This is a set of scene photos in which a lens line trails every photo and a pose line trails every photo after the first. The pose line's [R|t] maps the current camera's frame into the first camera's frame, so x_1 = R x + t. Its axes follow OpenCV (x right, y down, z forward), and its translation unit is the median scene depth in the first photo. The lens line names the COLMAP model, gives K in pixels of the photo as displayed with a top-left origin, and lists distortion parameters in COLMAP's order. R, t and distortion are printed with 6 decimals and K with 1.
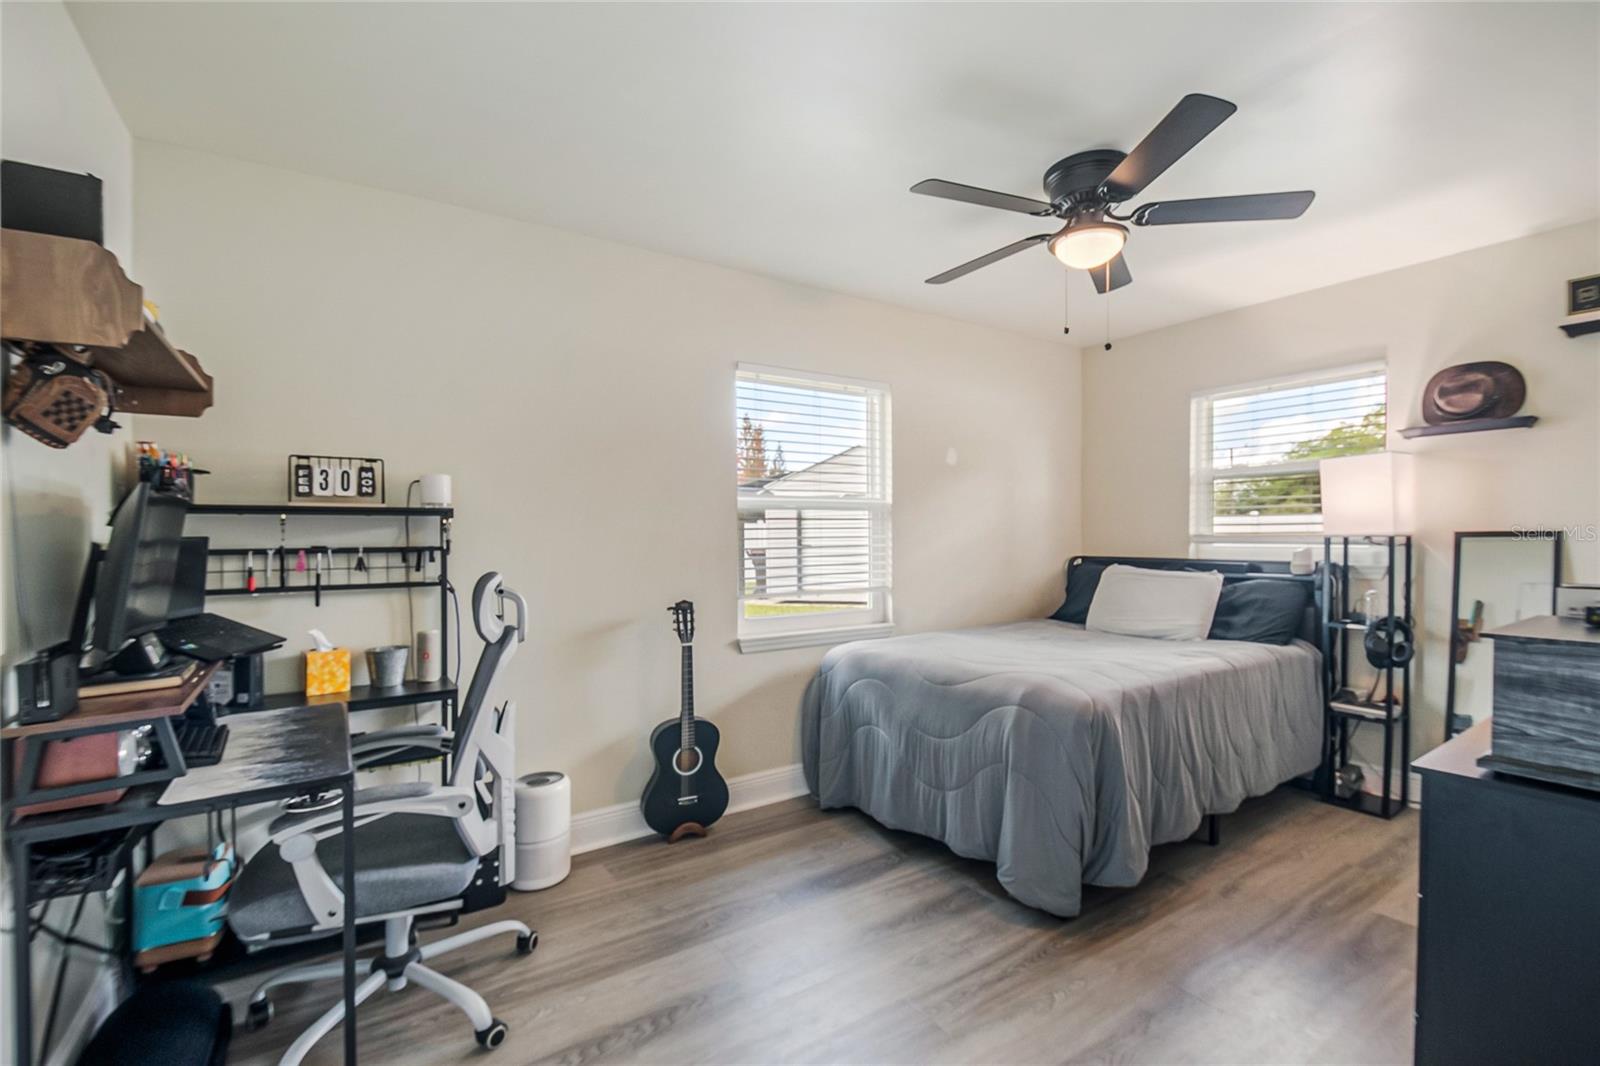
lens RADIAL K [[703.7, 0, 809.6], [0, 703.7, 542.9], [0, 0, 1]] dist [0.006587, -0.014020]
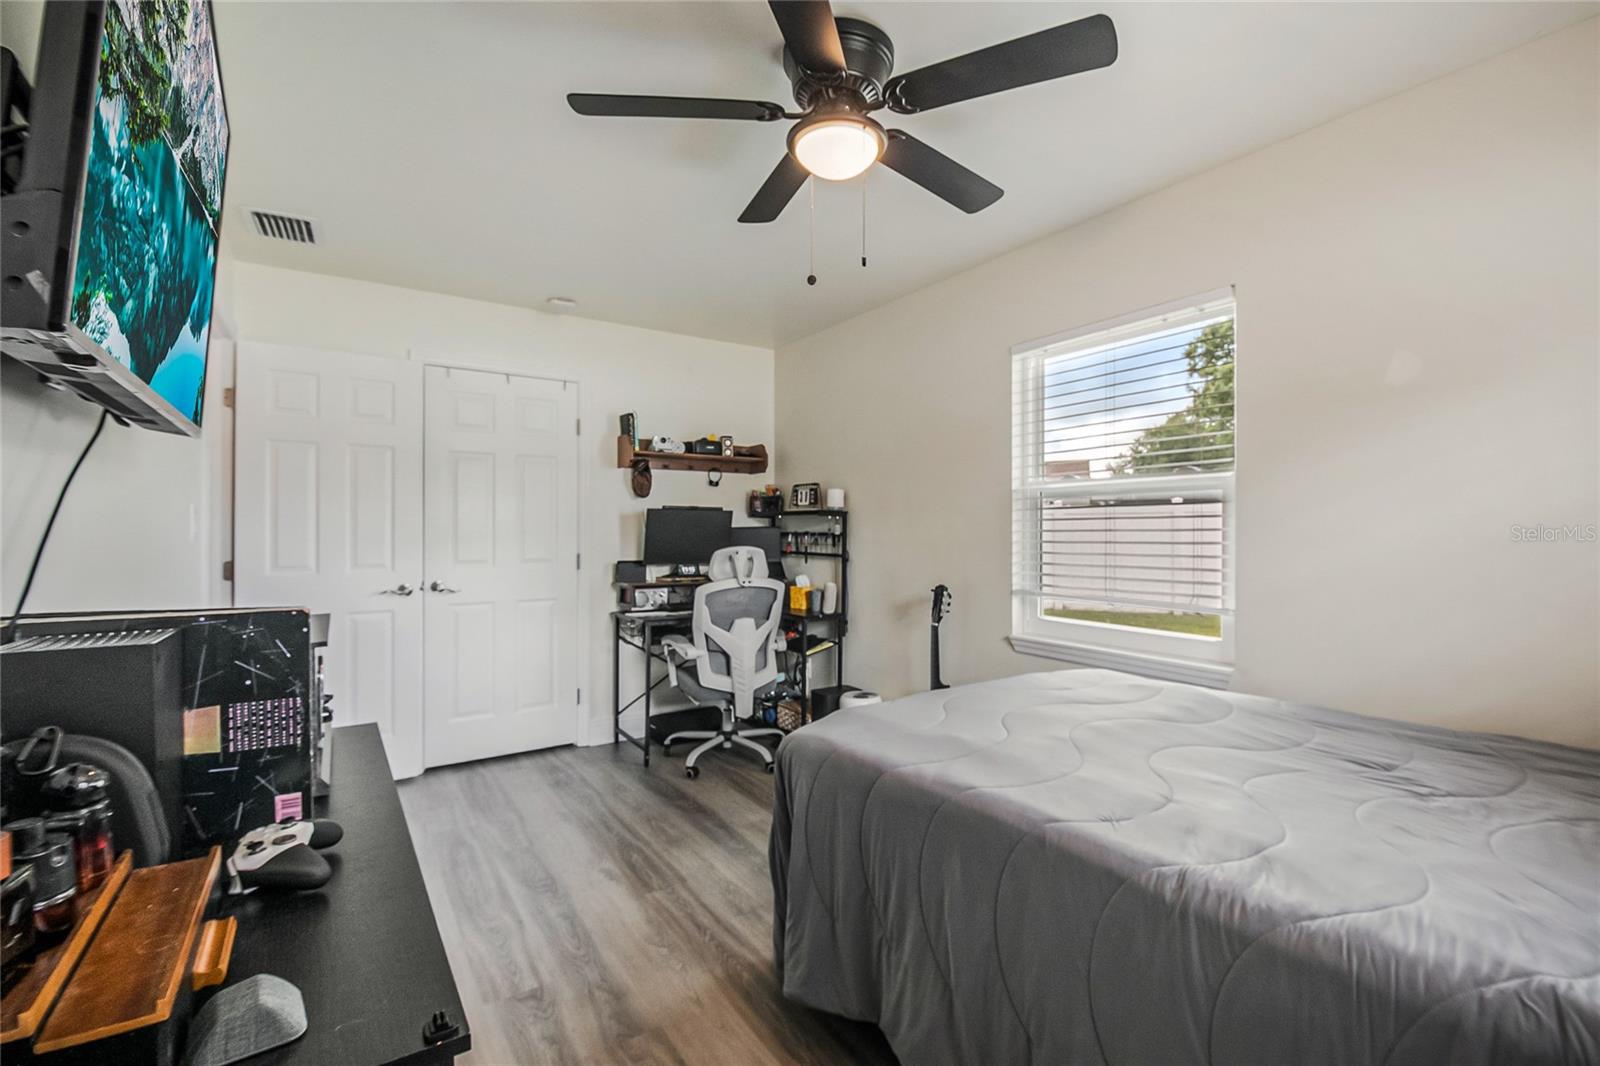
lens RADIAL K [[703.7, 0, 809.1], [0, 703.7, 524.3], [0, 0, 1]] dist [0.006587, -0.014020]
pose [[0.000548, -0.000754, -1.000000, 1.190725], [-0.011515, 0.999933, -0.000760, -0.013823], [0.999934, 0.011515, 0.000539, 1.003639]]
